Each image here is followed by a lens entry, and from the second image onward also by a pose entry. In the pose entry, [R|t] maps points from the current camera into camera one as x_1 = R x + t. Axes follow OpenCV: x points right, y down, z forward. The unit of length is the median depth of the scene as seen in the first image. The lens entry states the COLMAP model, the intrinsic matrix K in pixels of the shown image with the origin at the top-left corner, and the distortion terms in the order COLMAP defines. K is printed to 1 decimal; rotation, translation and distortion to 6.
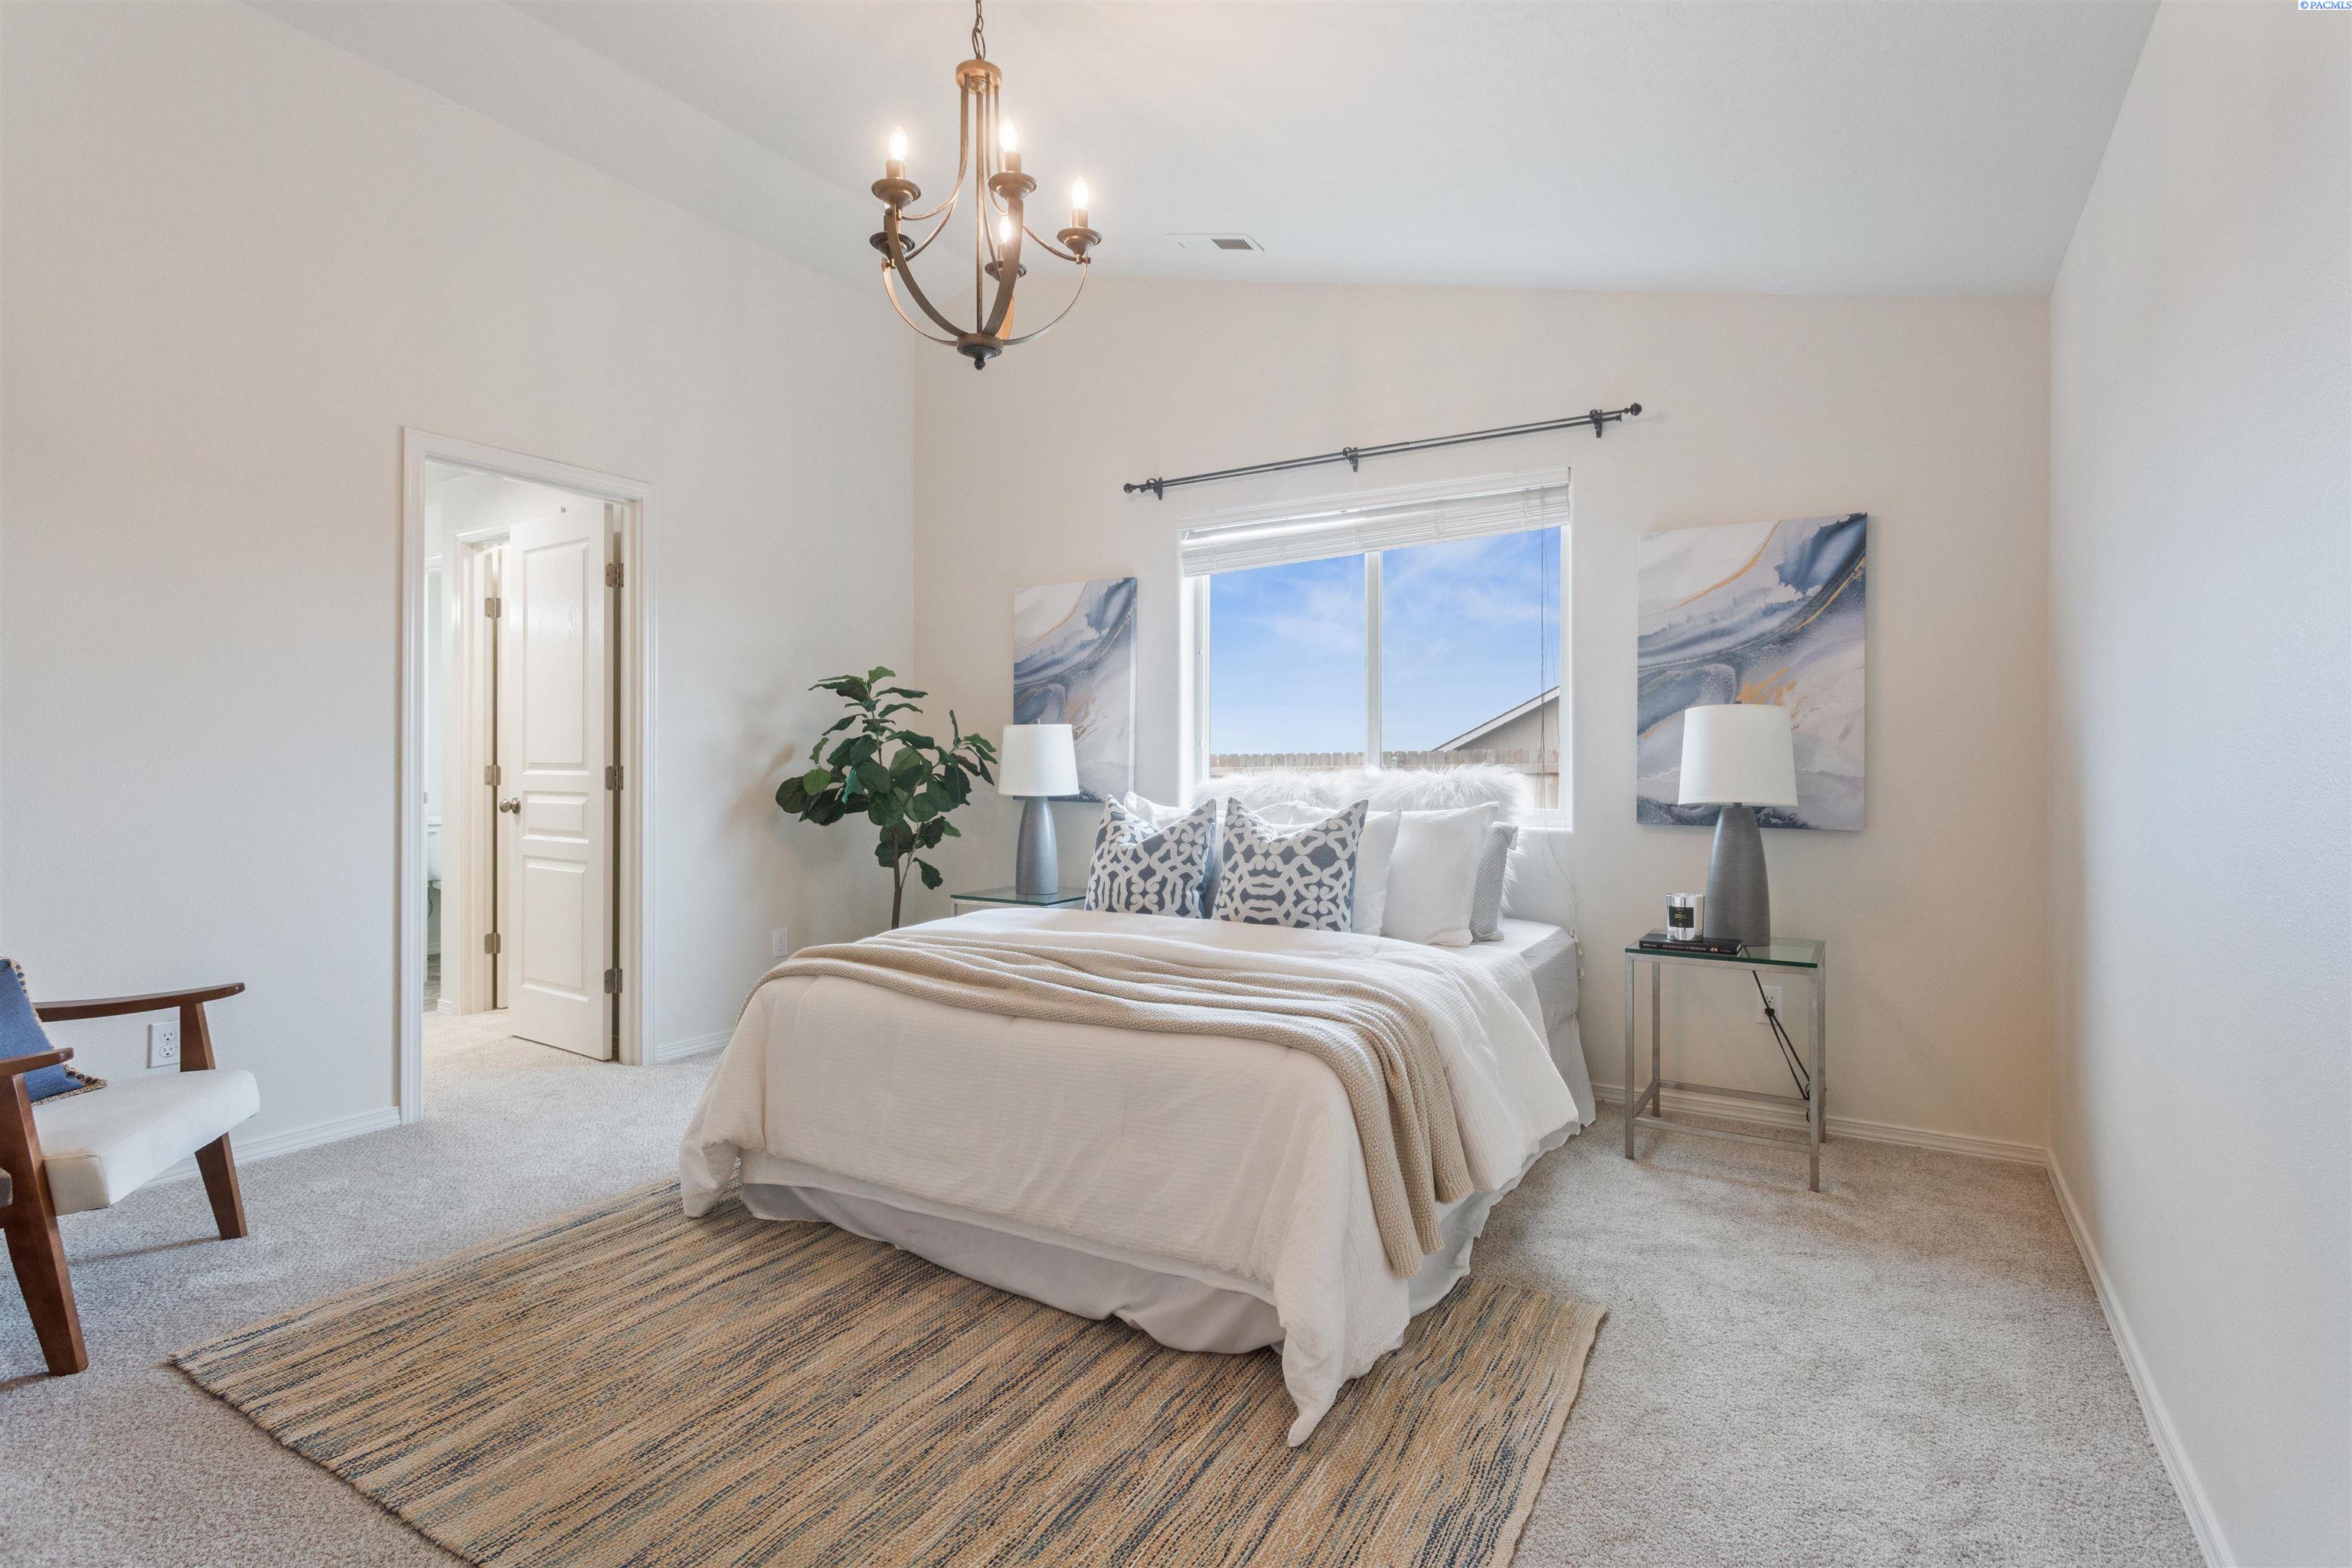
lens RADIAL K [[1125.6, 0, 1174.1], [0, 1125.6, 764.3], [0, 0, 1]] dist [0.004082, 0.001805]
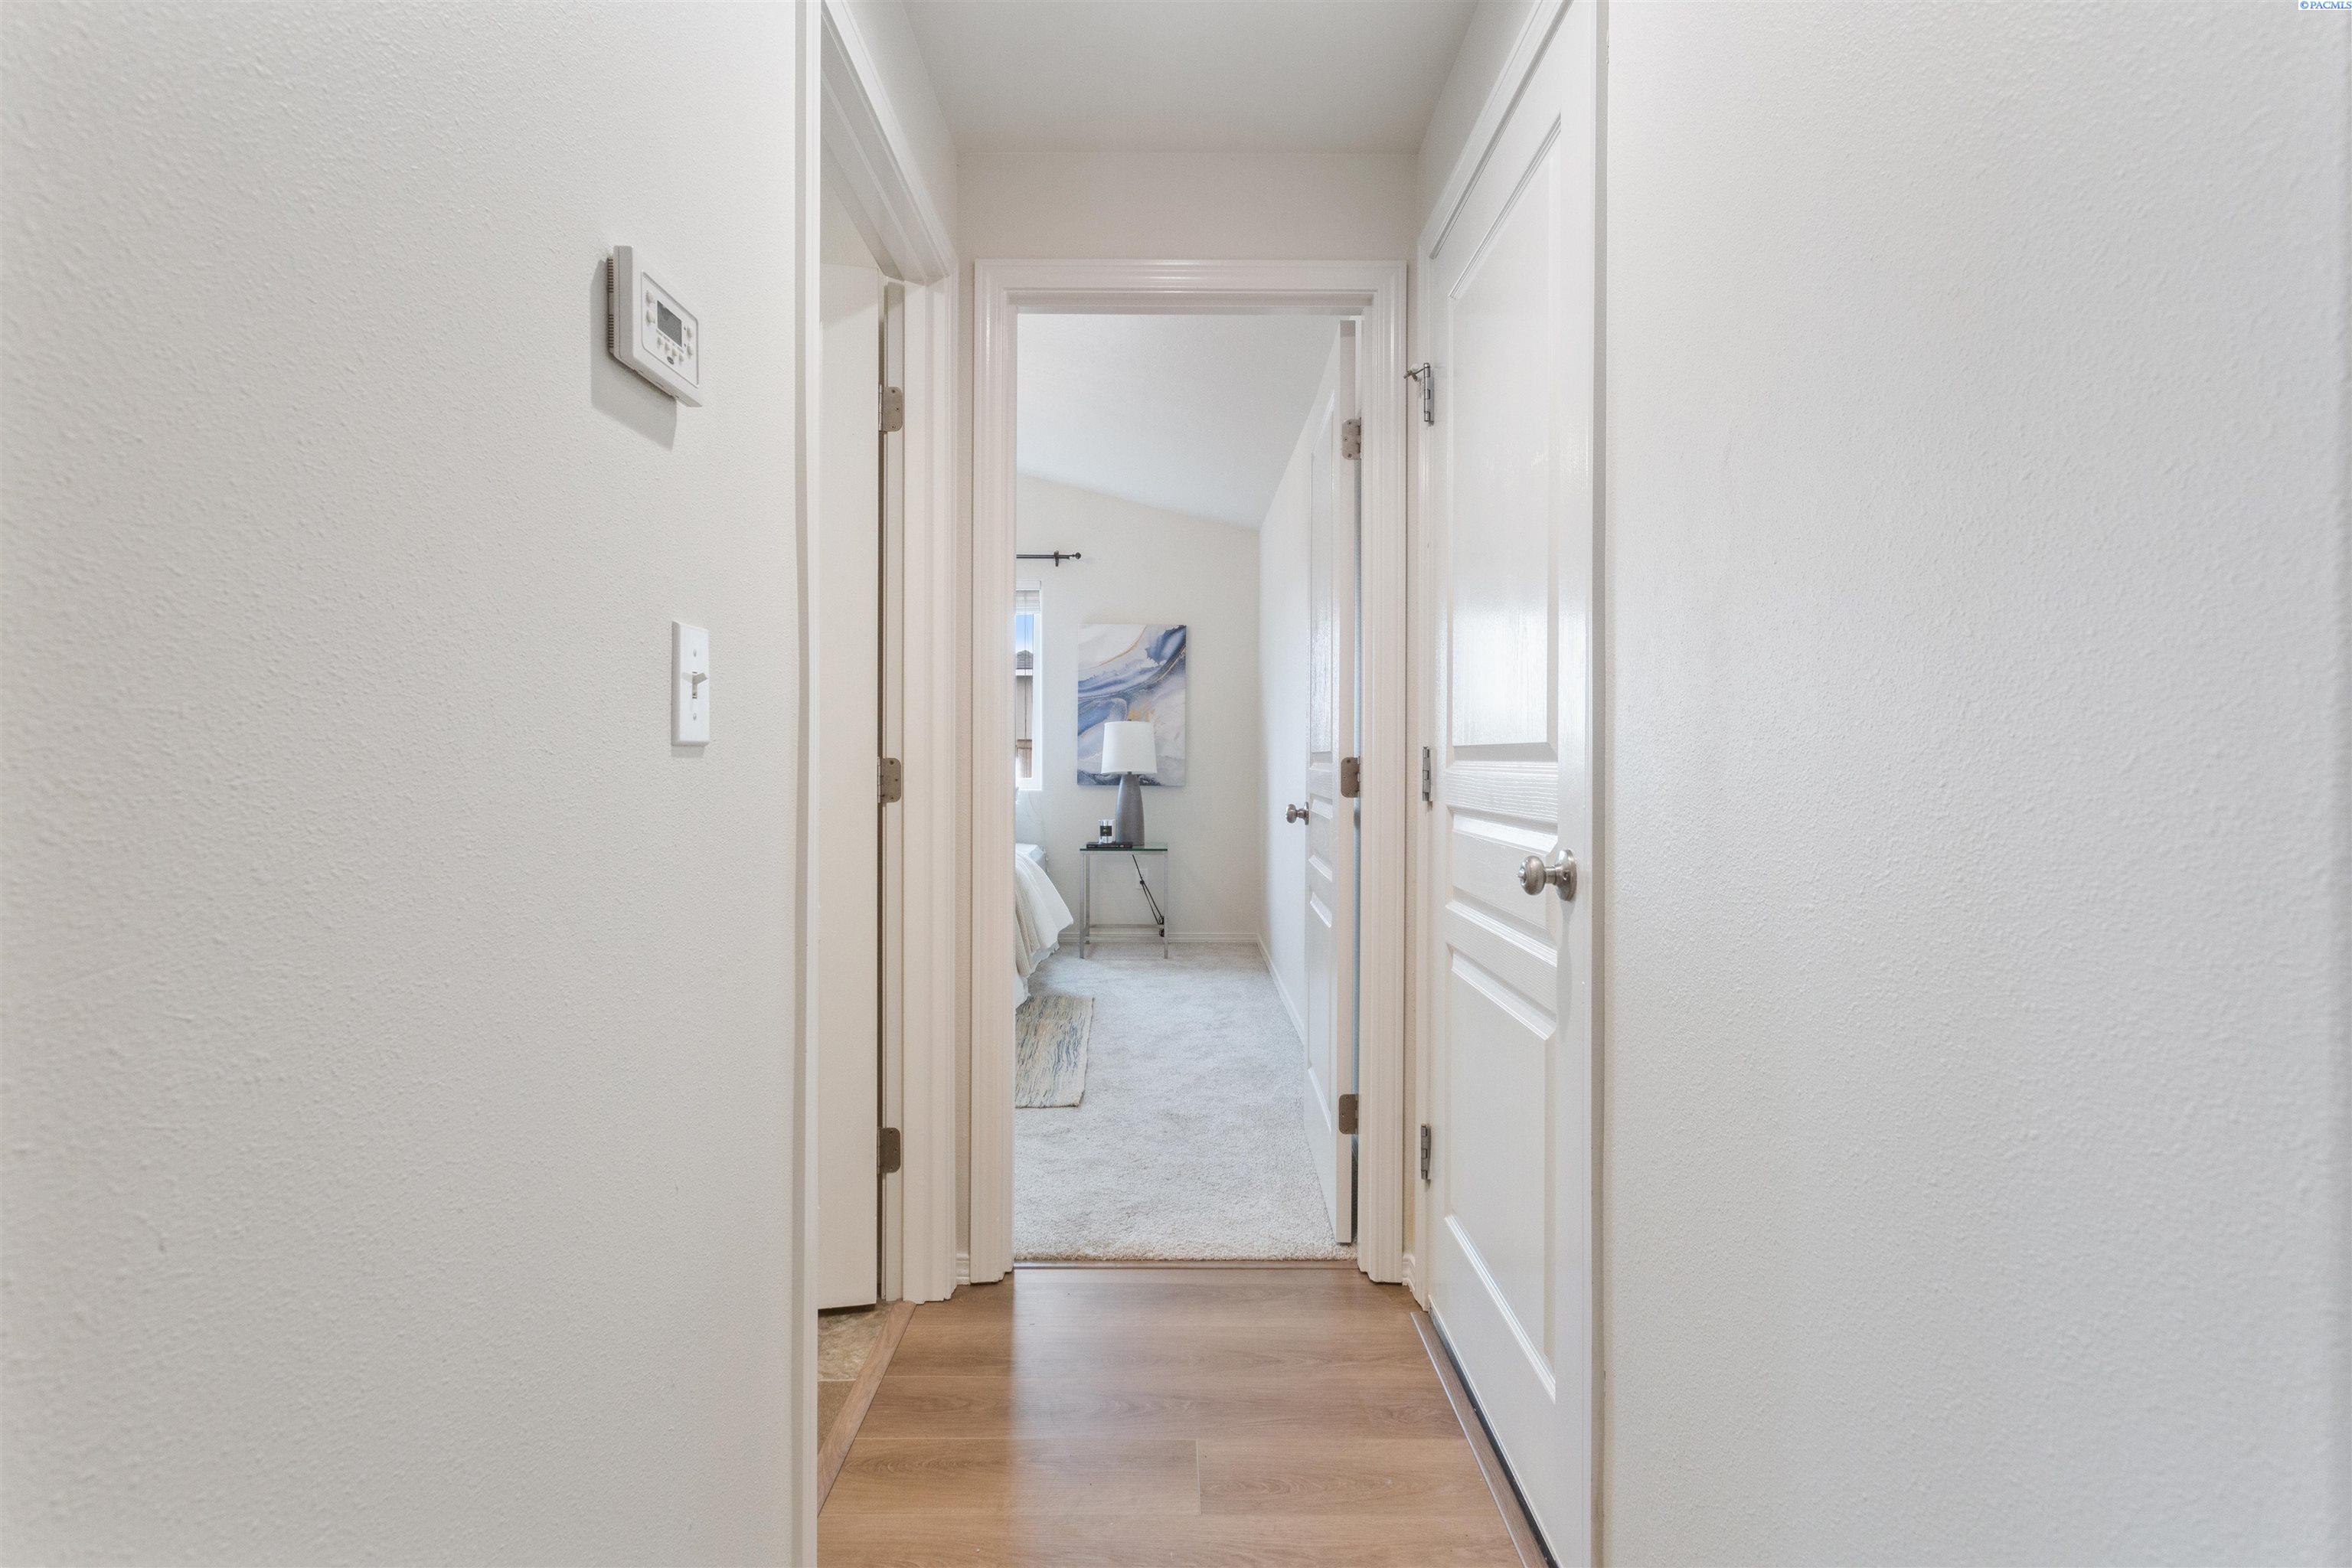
lens RADIAL K [[1125.6, 0, 1174.7], [0, 1125.6, 772.7], [0, 0, 1]] dist [0.004082, 0.001805]
pose [[0.842747, -0.002849, 0.538302, -0.456718], [-0.003174, 0.999942, 0.010262, 0.014975], [-0.538300, -0.010357, 0.842690, -0.642145]]
